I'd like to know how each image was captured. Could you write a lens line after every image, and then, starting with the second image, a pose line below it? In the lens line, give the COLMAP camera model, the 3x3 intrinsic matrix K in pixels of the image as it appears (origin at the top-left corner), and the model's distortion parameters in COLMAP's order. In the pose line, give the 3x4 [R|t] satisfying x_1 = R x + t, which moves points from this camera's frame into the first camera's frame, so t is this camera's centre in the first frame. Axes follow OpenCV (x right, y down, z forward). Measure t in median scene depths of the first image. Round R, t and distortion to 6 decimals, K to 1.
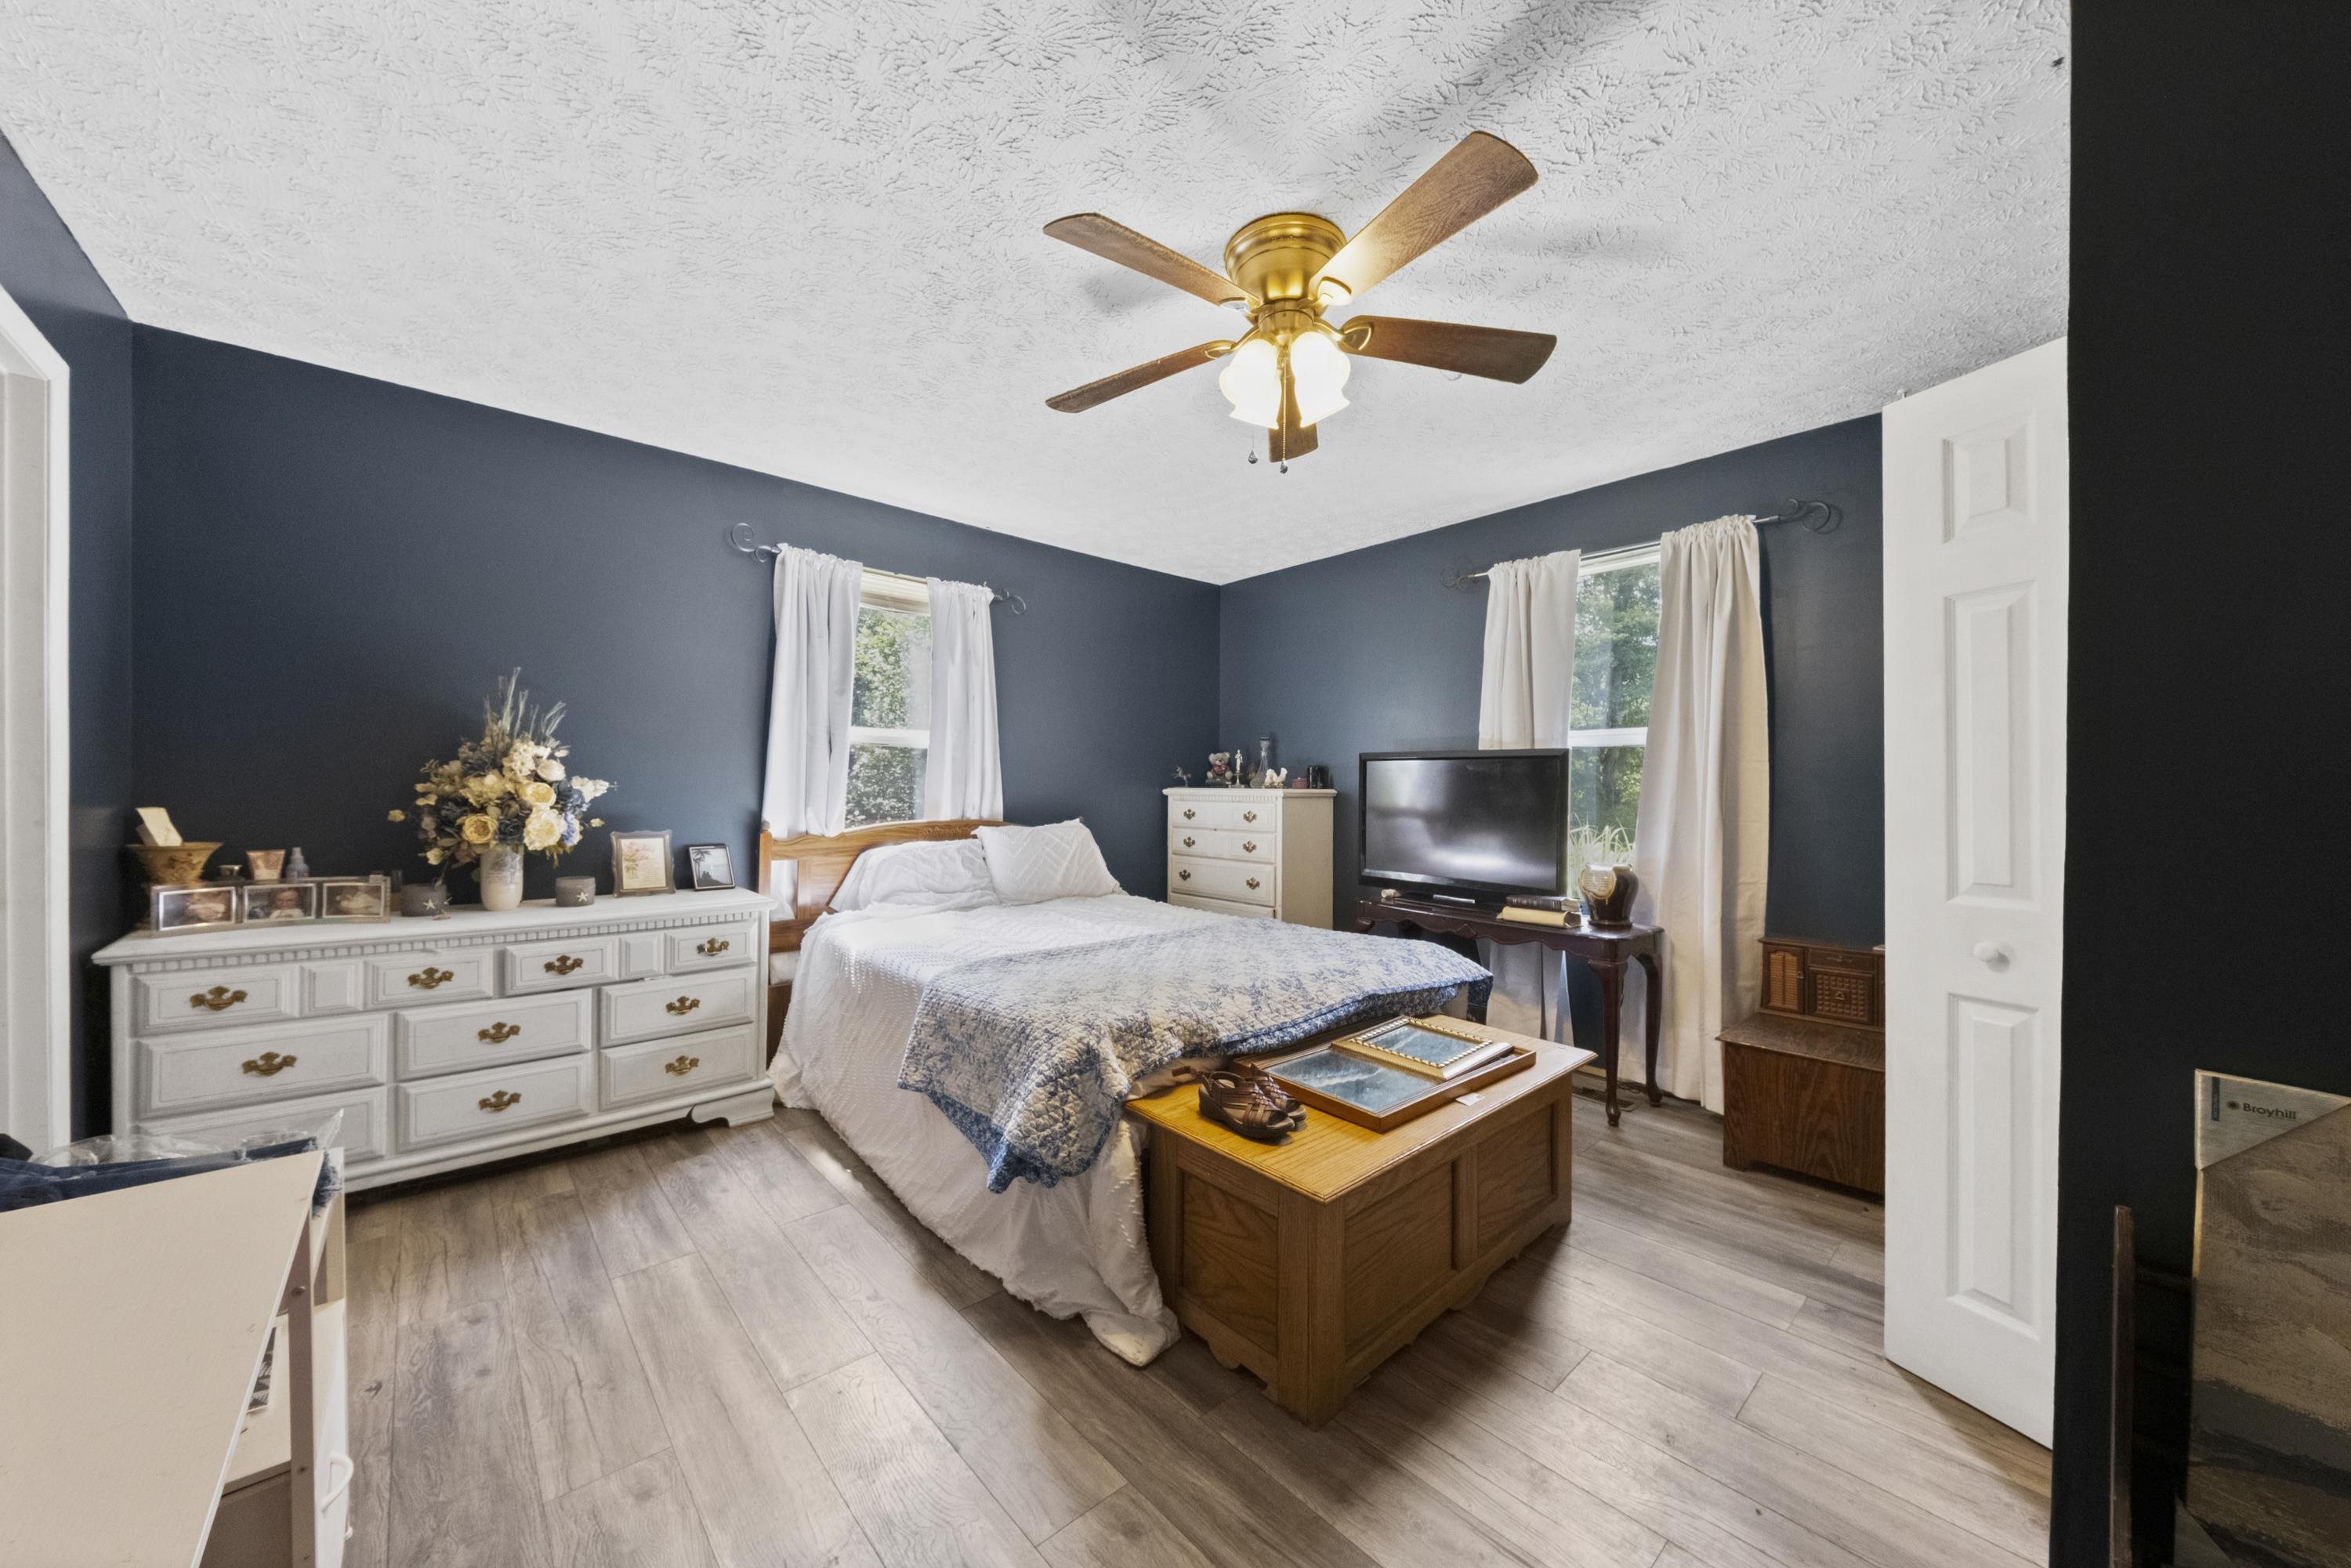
lens RADIAL K [[835.6, 0, 1183.0], [0, 835.6, 789.7], [0, 0, 1]] dist [0.021322, -0.000048]
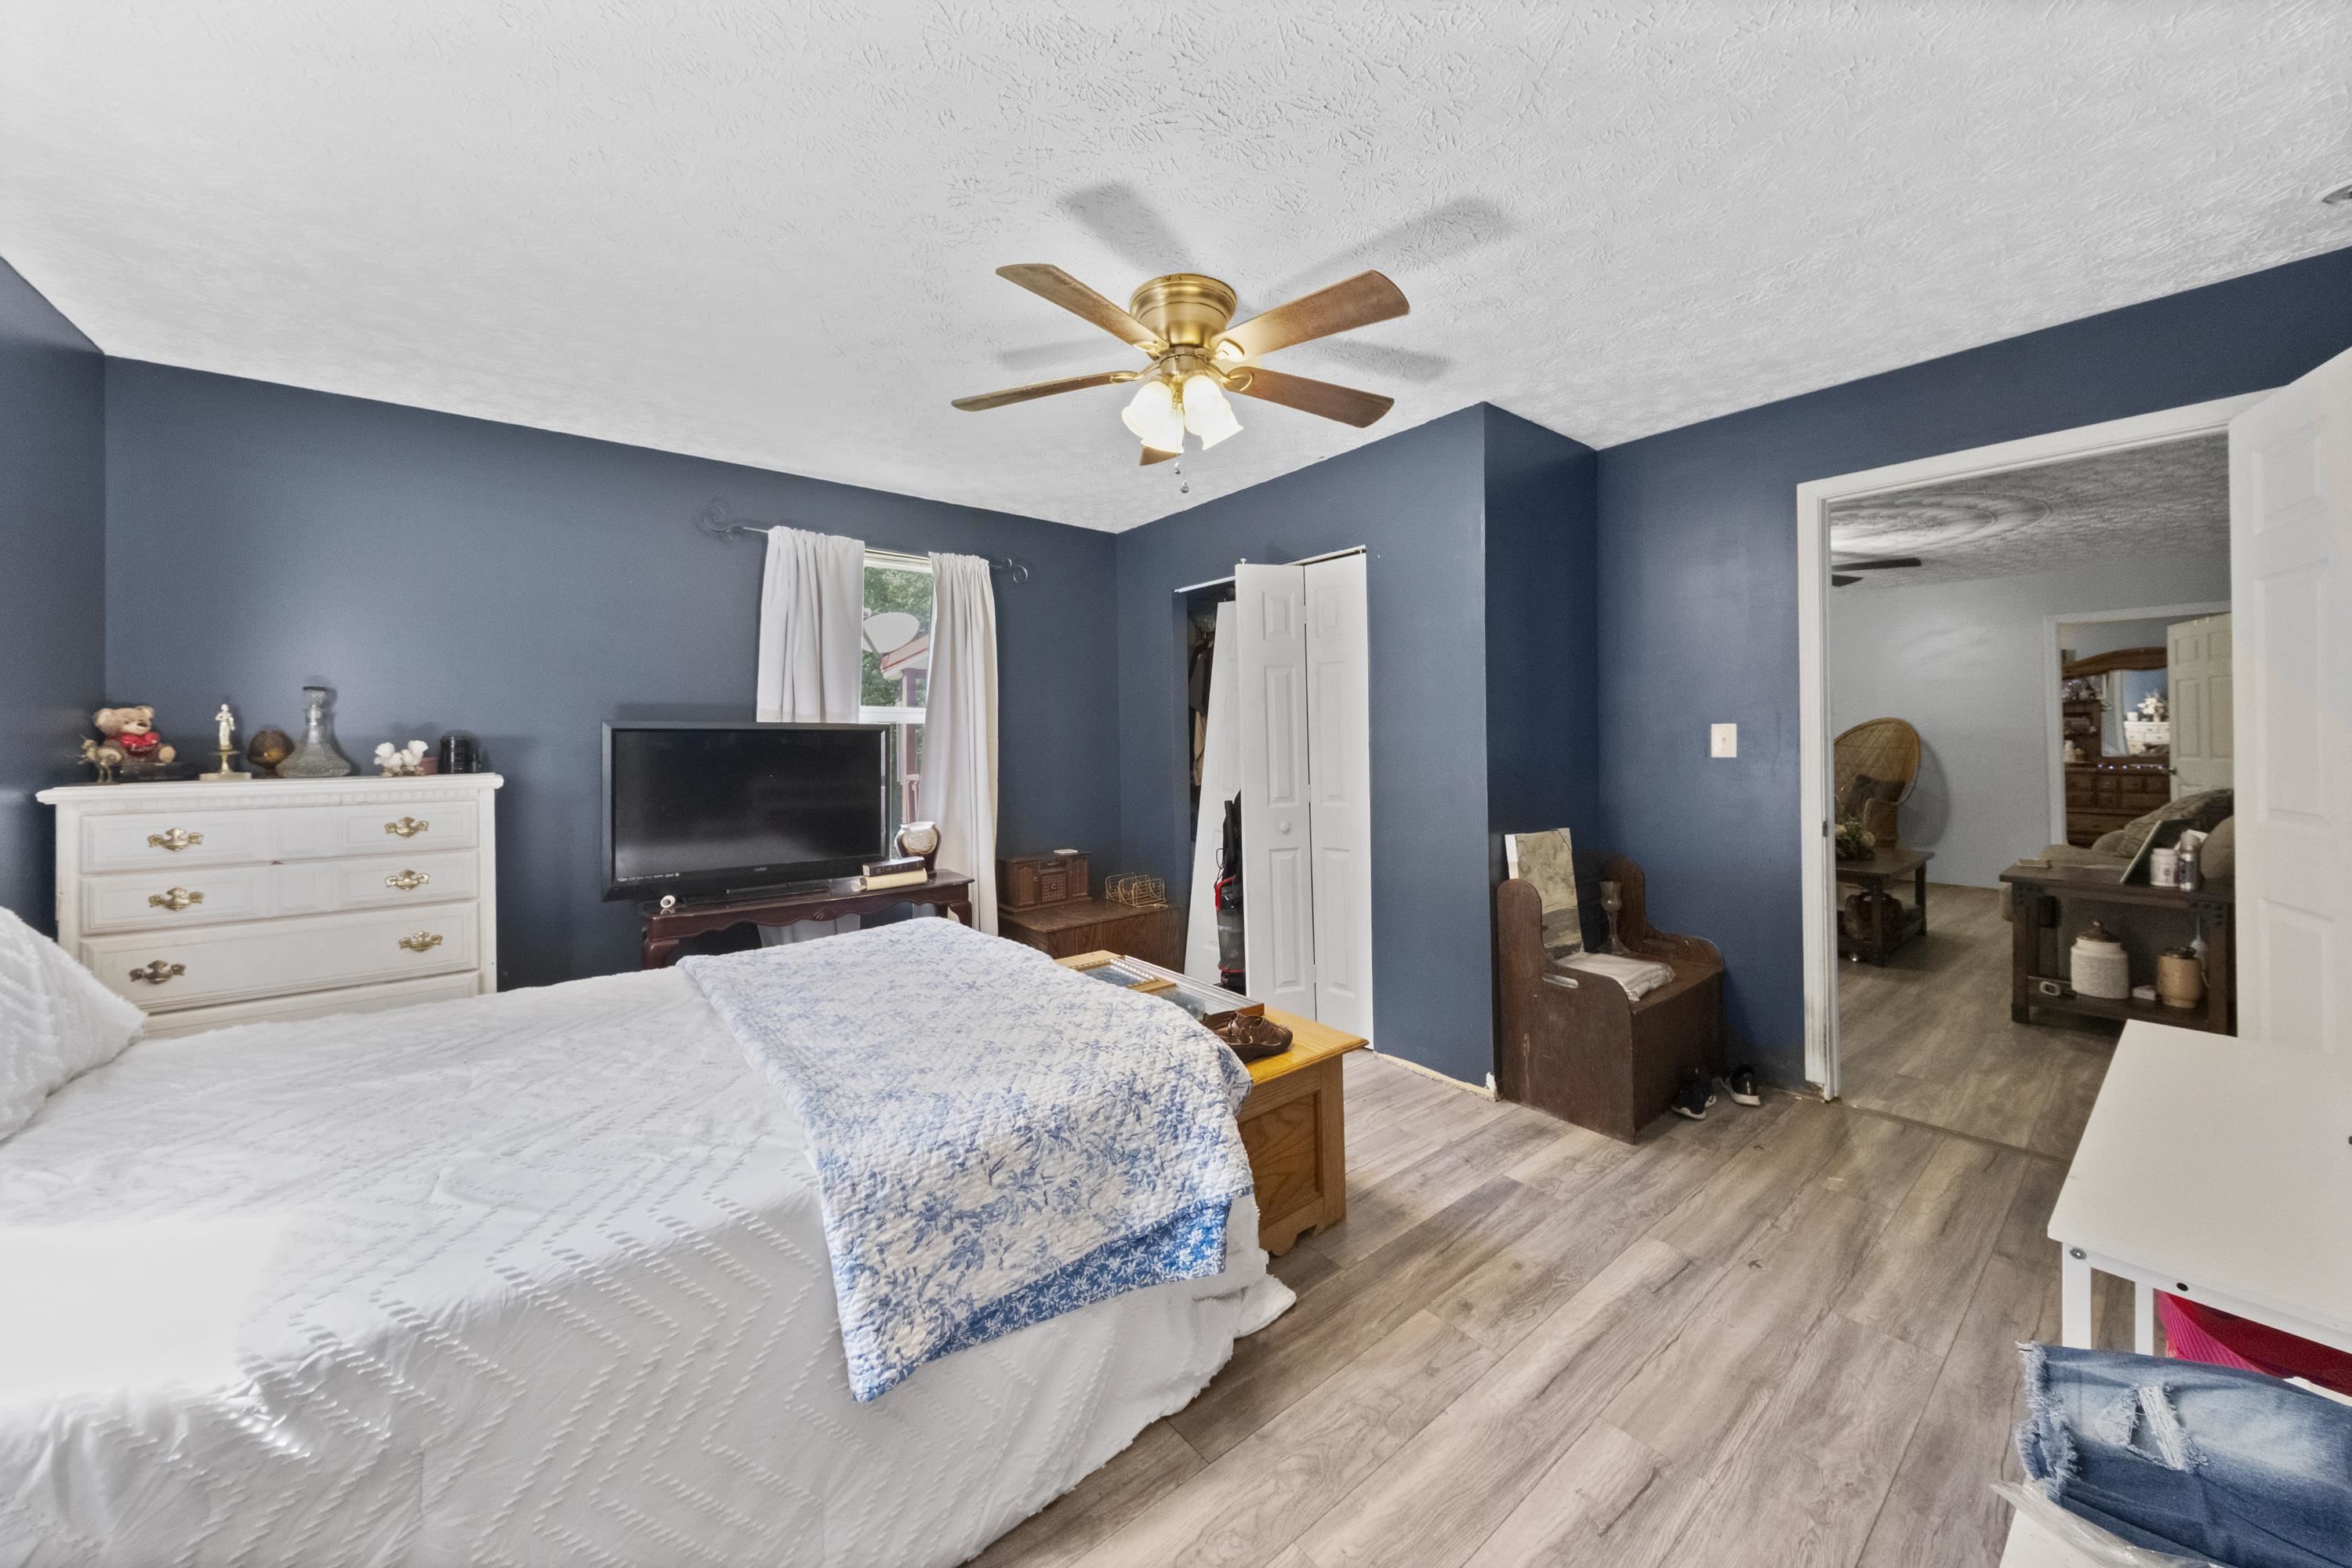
lens RADIAL K [[811.3, 0, 1175.9], [0, 811.3, 734.4], [0, 0, 1]] dist [0.047773, 0.002769]
pose [[0.053209, 0.005169, 0.998570, -0.683784], [0.016360, 0.999848, -0.006047, -0.026906], [-0.998449, 0.016658, 0.053116, 0.654727]]
